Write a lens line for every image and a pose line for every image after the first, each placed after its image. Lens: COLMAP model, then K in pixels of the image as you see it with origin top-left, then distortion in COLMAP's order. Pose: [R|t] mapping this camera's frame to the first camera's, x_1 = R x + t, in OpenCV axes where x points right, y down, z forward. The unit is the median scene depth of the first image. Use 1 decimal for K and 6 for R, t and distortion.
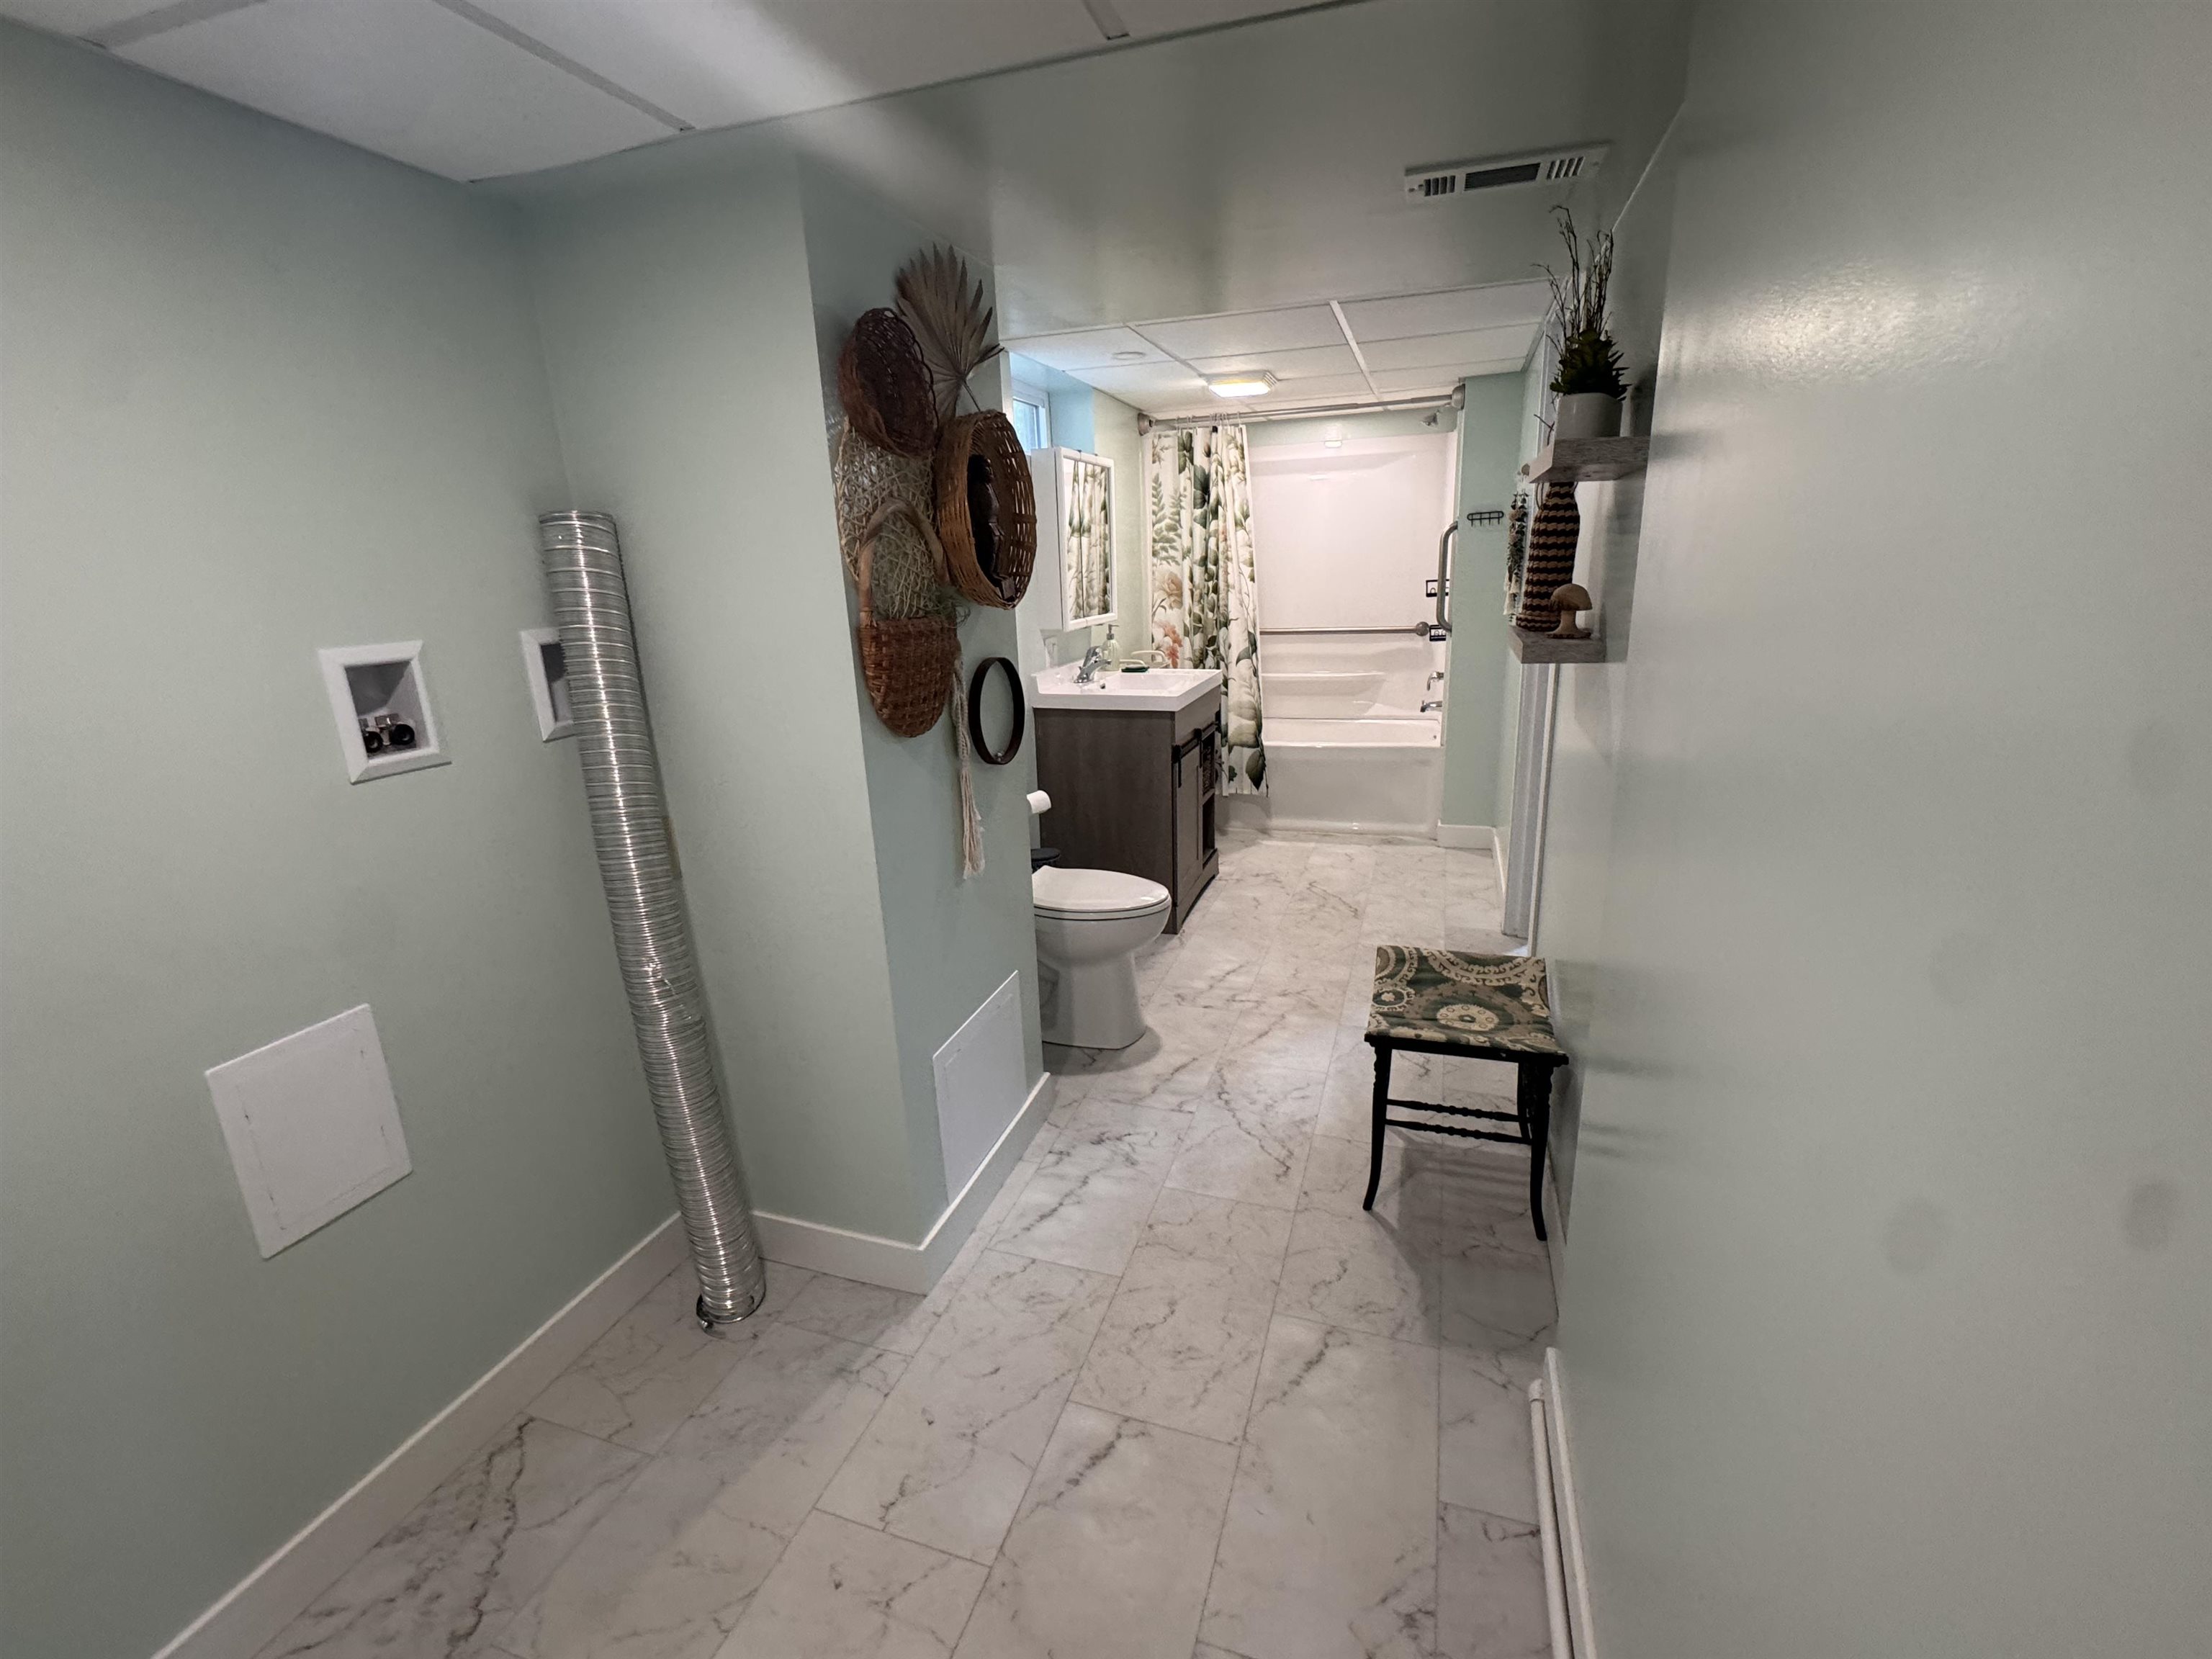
lens RADIAL K [[974.1, 0, 1111.5], [0, 974.1, 830.3], [0, 0, 1]] dist [0.000293, 0.000036]
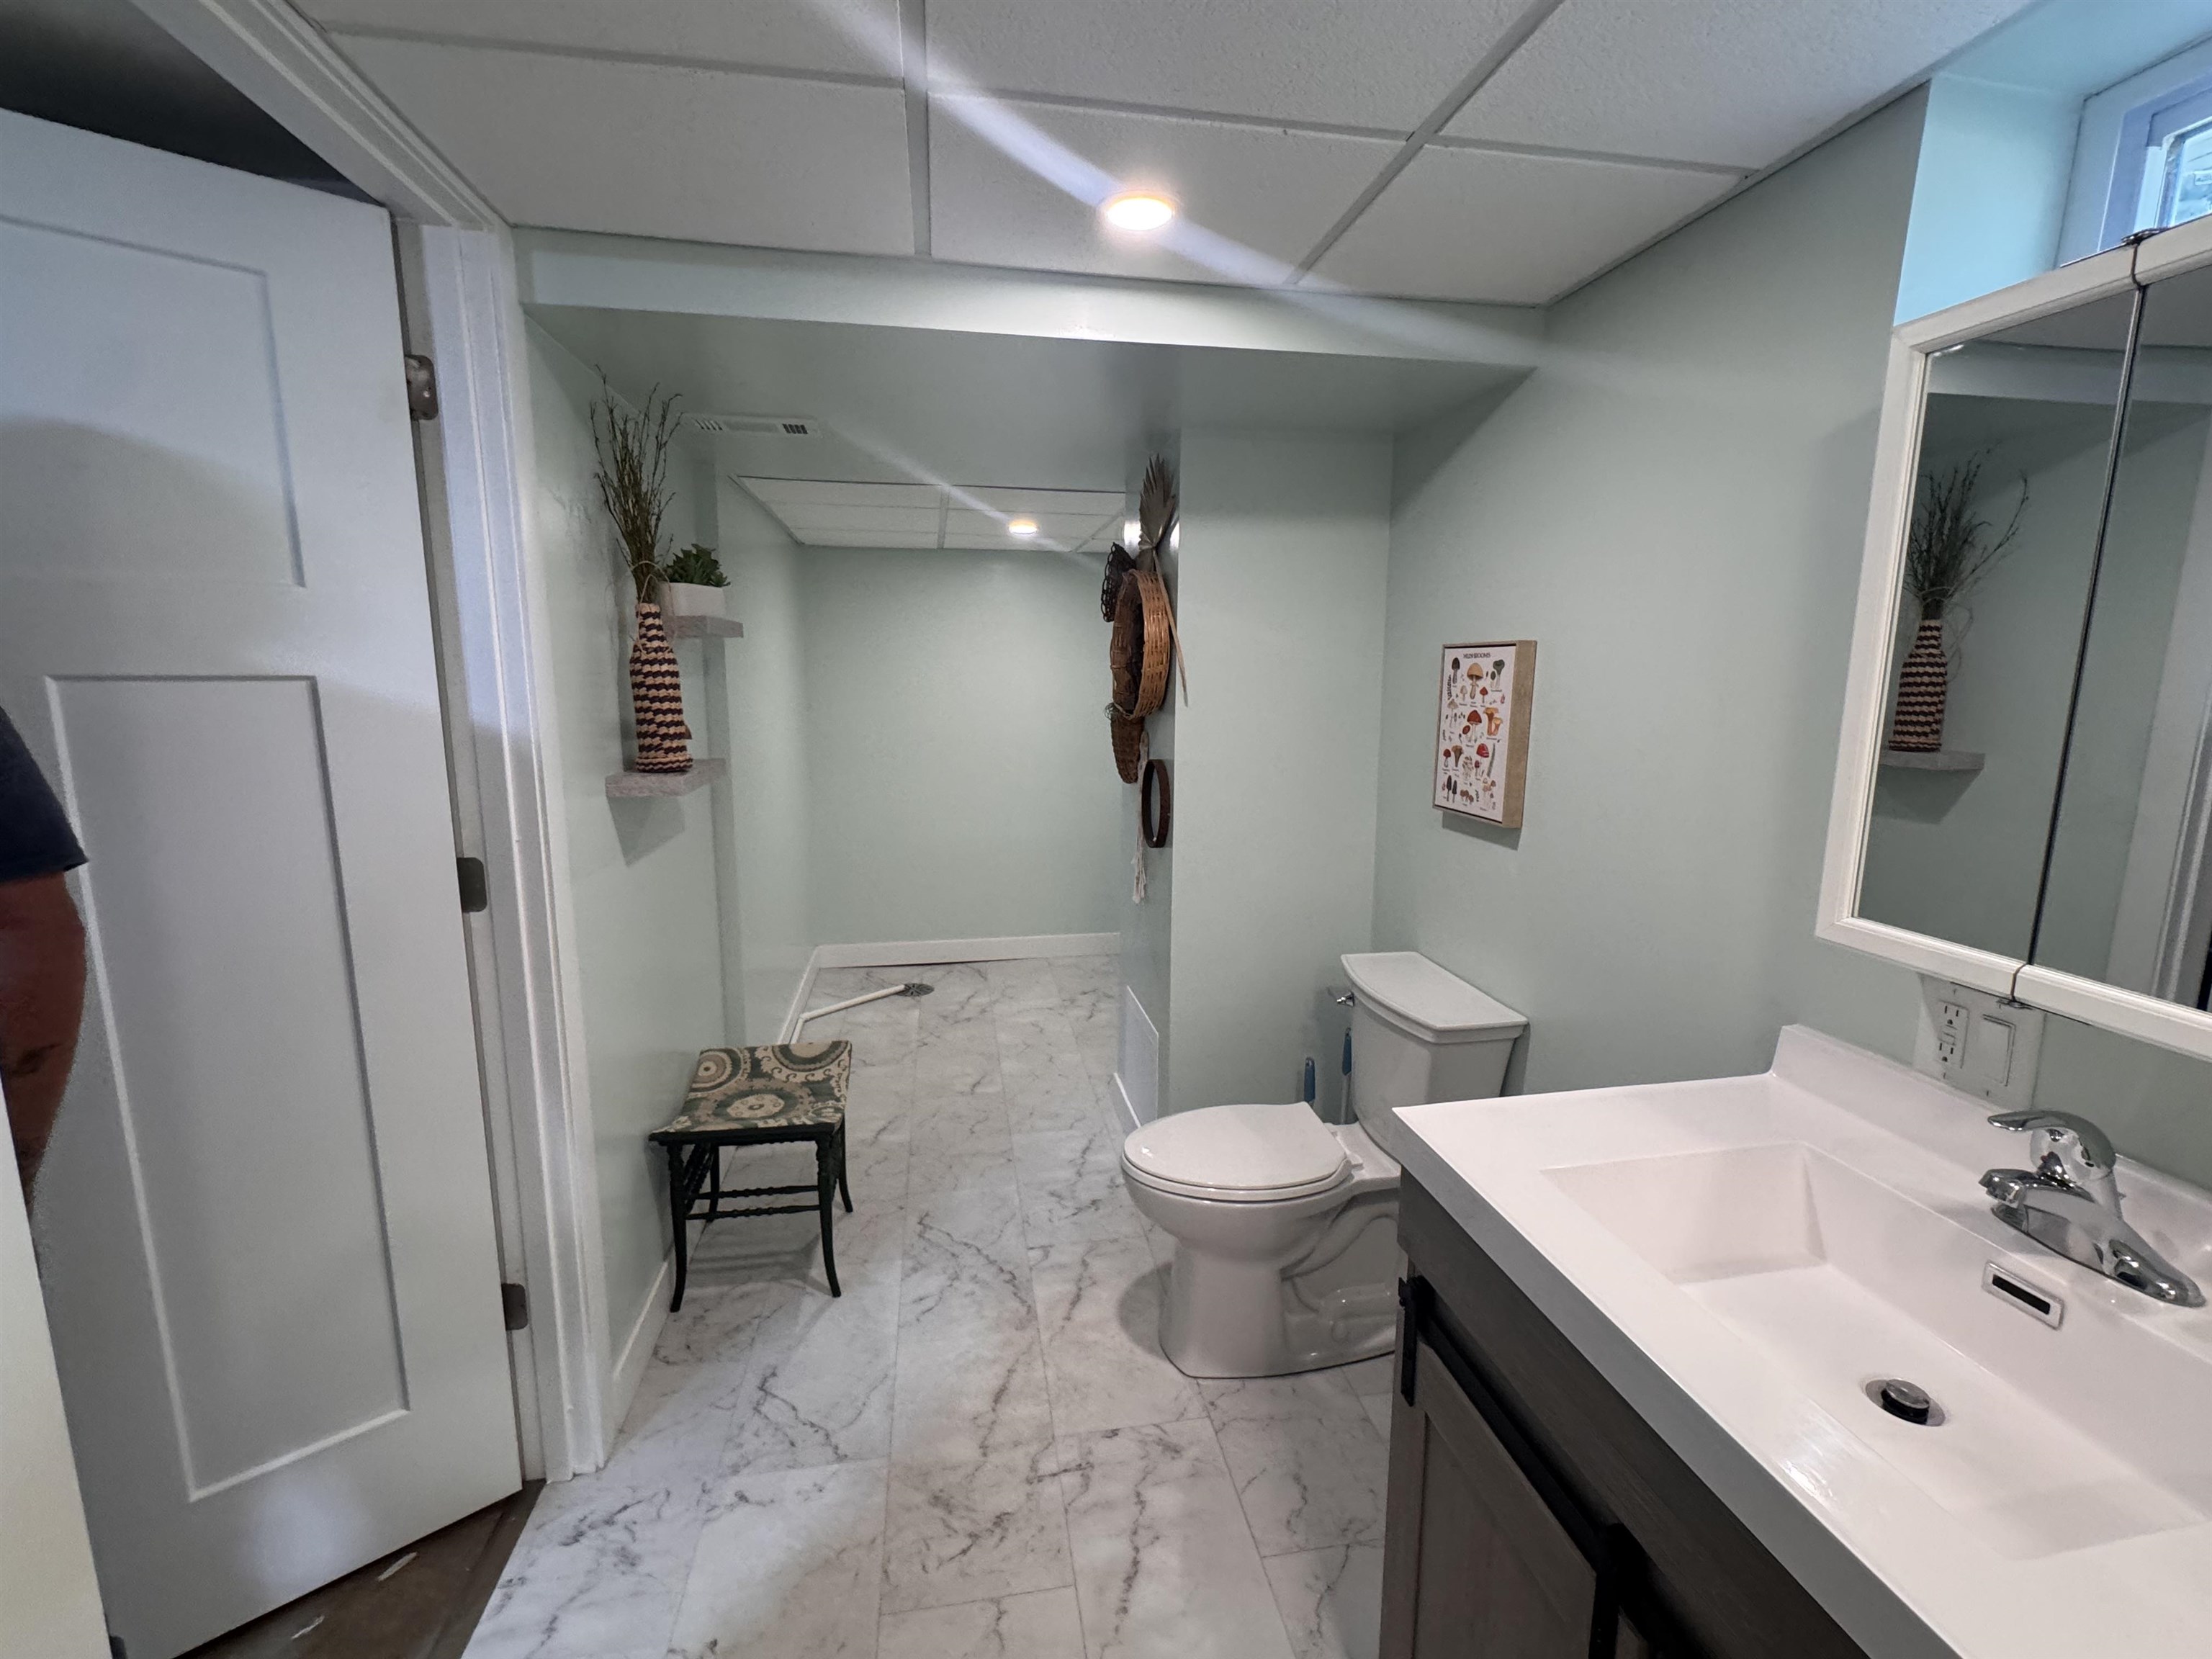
lens RADIAL K [[974.1, 0, 1110.7], [0, 974.1, 827.9], [0, 0, 1]] dist [0.000293, 0.000036]
pose [[-0.880465, 0.105286, -0.462273, 0.386925], [-0.110077, 0.902991, 0.415320, -0.461439], [0.461156, 0.416560, -0.783462, 1.513599]]
